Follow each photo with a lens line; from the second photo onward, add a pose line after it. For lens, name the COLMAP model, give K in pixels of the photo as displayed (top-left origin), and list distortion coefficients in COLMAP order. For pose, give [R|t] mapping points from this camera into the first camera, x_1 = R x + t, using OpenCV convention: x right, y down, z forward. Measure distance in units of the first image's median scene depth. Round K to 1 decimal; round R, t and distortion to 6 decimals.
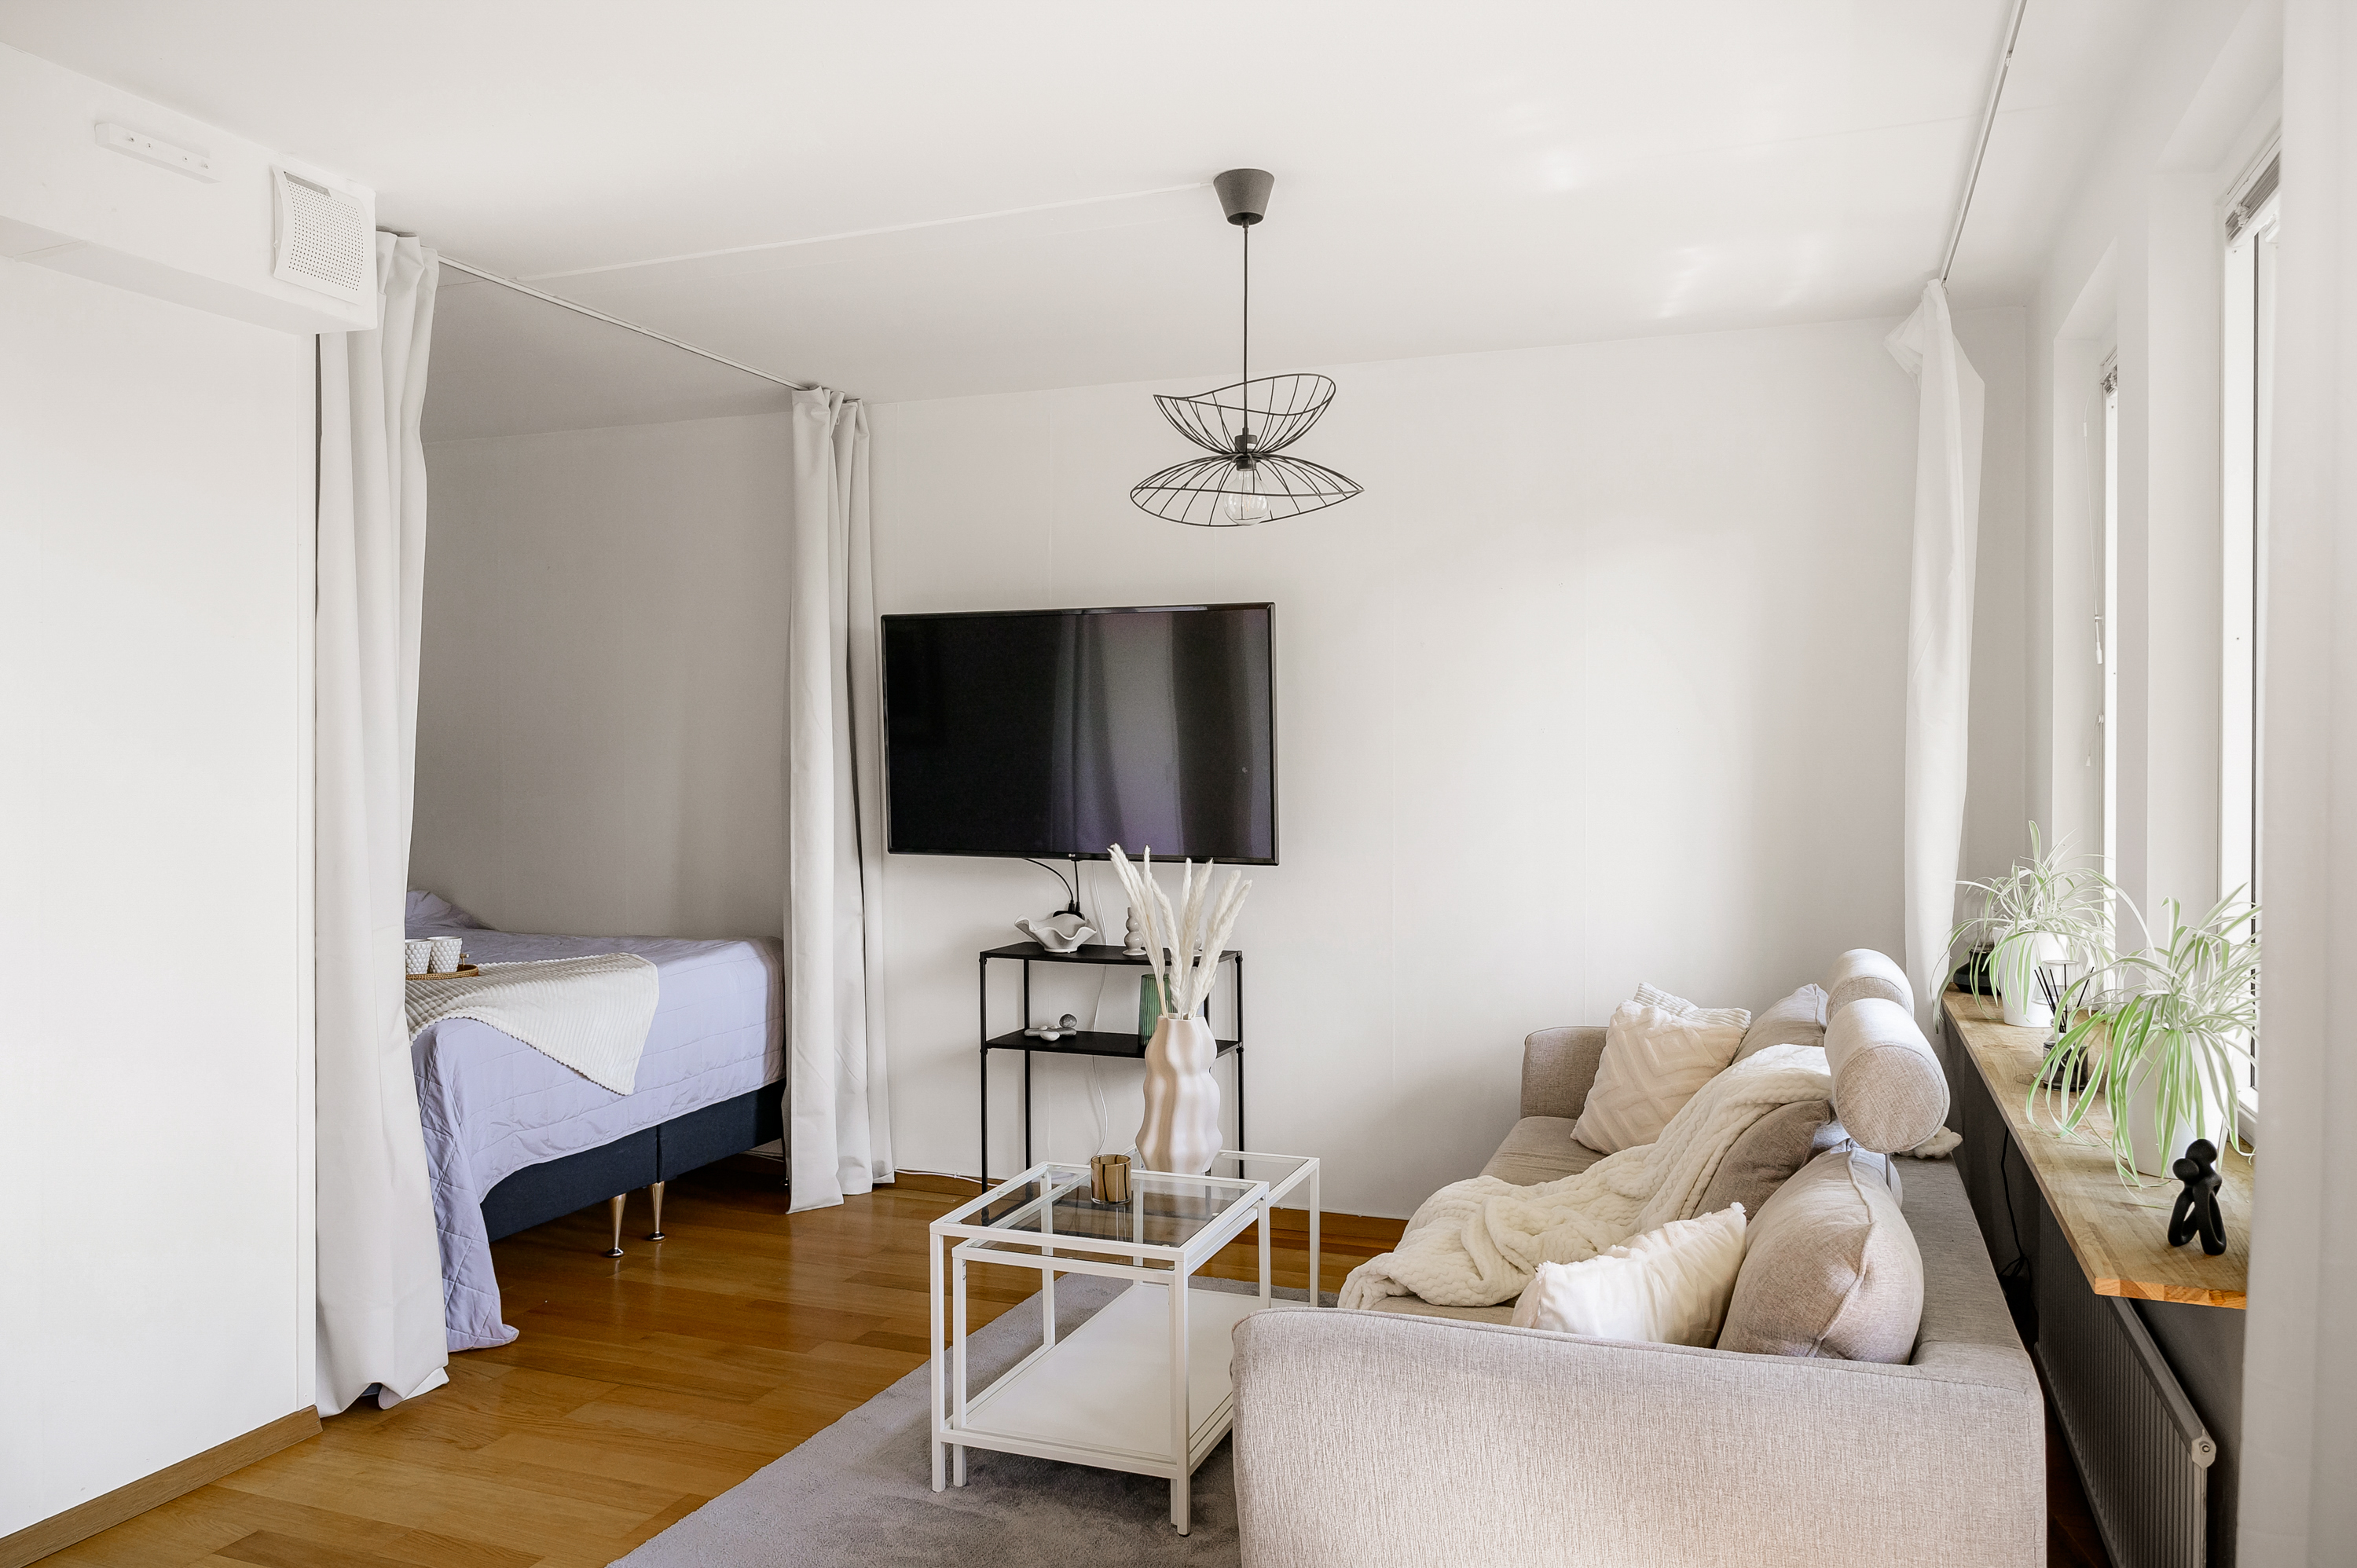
lens RADIAL K [[1675.7, 0, 1175.8], [0, 1675.7, 765.6], [0, 0, 1]] dist [-0.001385, -0.001281]
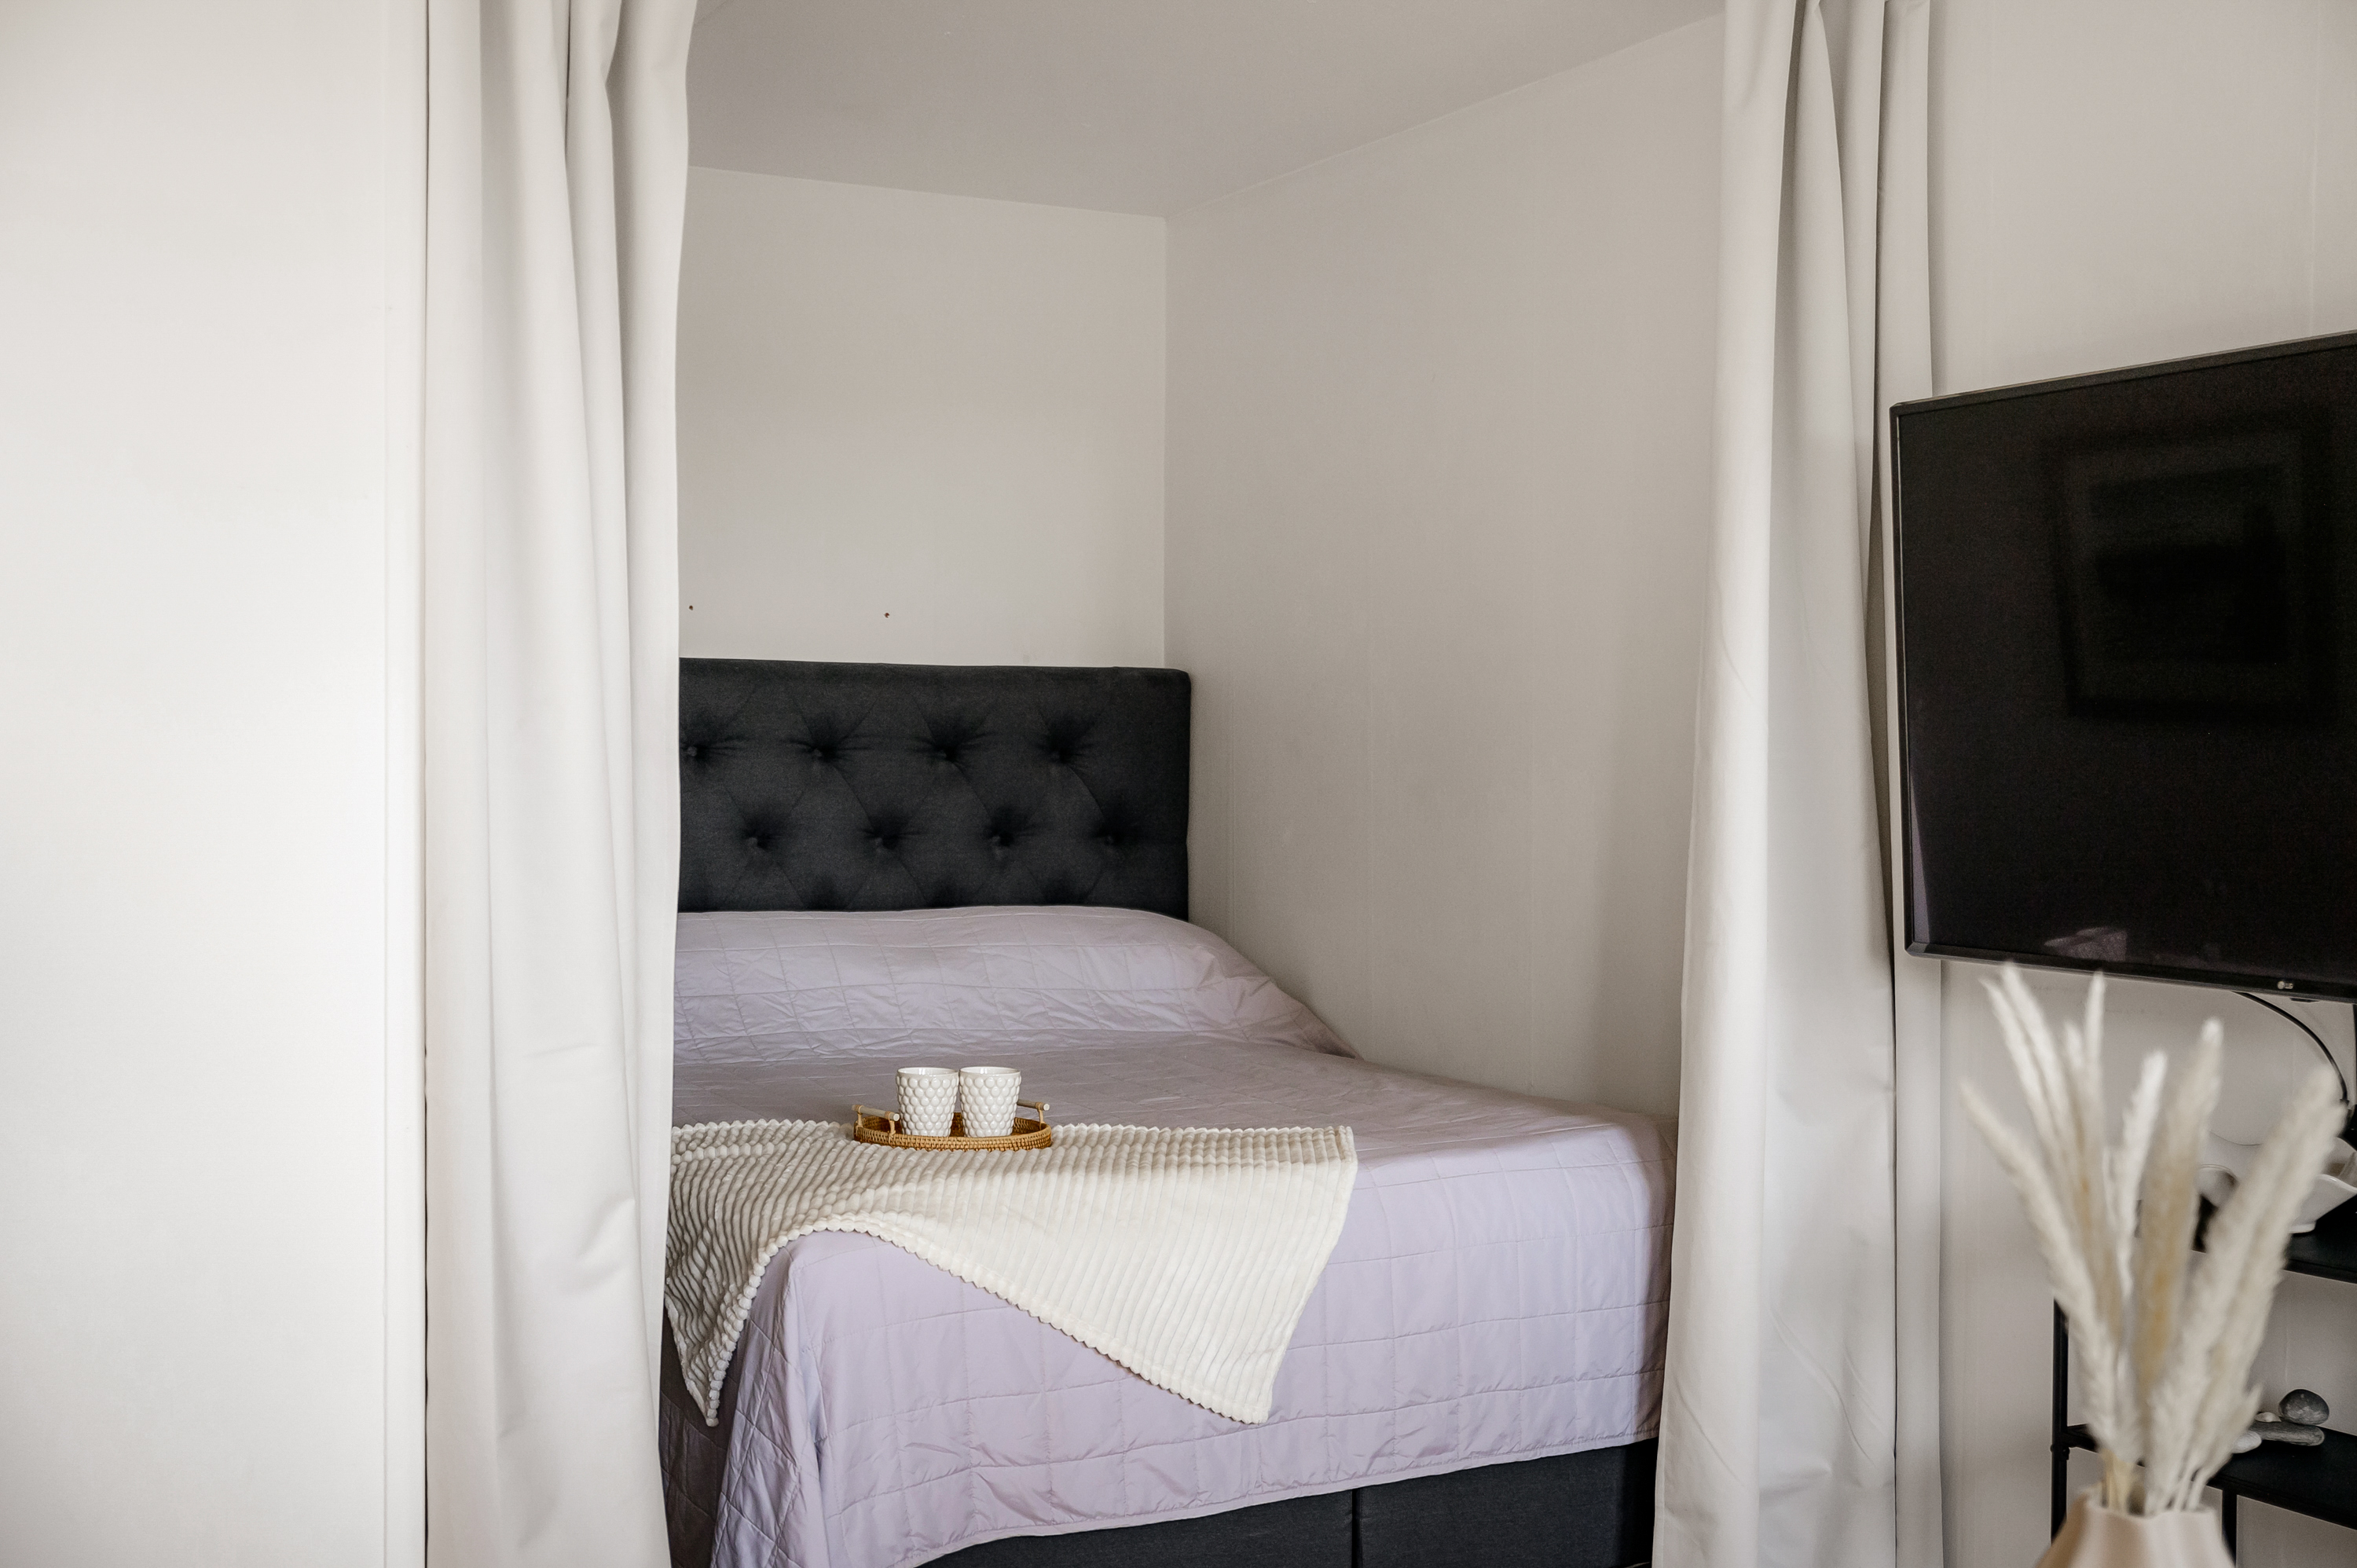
lens RADIAL K [[2657.6, 0, 1178.5], [0, 2657.6, 784.0], [0, 0, 1]] dist [-0.015639, -0.030834]
pose [[0.741997, 0.009243, -0.670339, 0.180478], [-0.009146, 0.999951, 0.003664, 0.009419], [0.670340, 0.003412, 0.742046, 0.438291]]
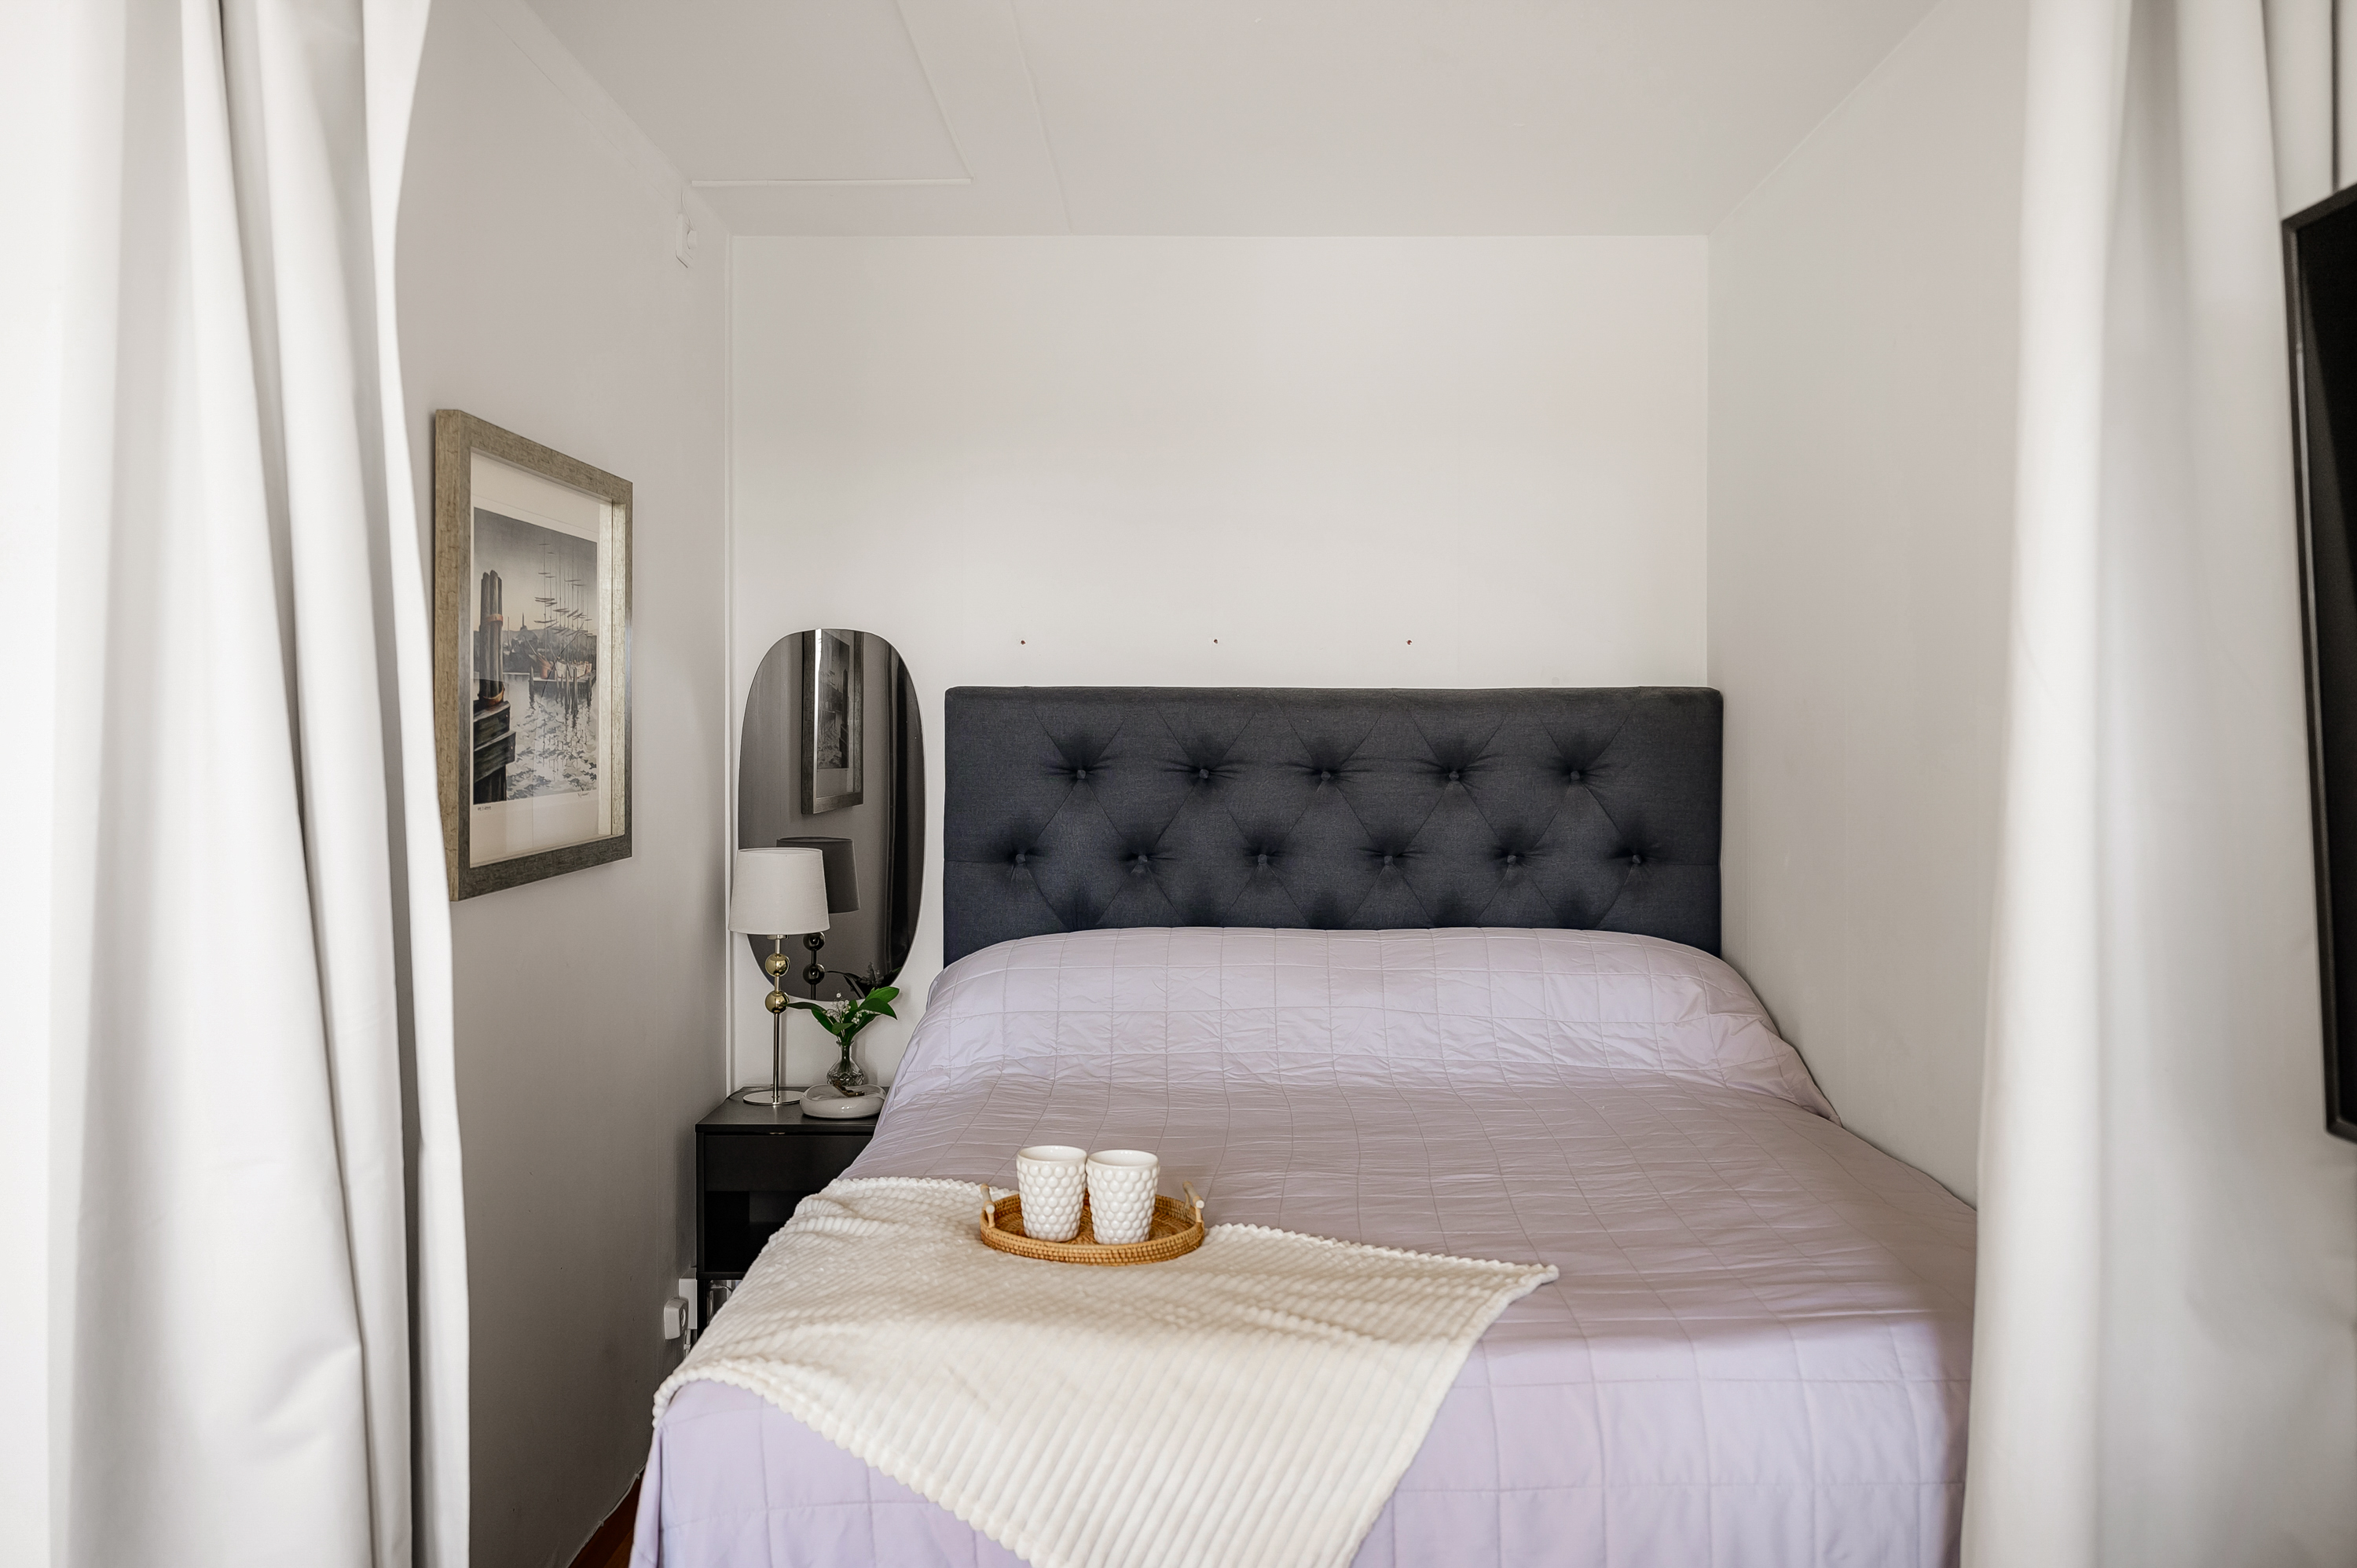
lens RADIAL K [[1832.8, 0, 1178.5], [0, 1832.8, 784.0], [0, 0, 1]] dist [-0.001876, -0.001230]
pose [[0.347857, 0.010680, -0.937487, 0.033182], [-0.007429, 0.999935, 0.008635, -0.002487], [0.937518, 0.003961, 0.347914, 0.892009]]
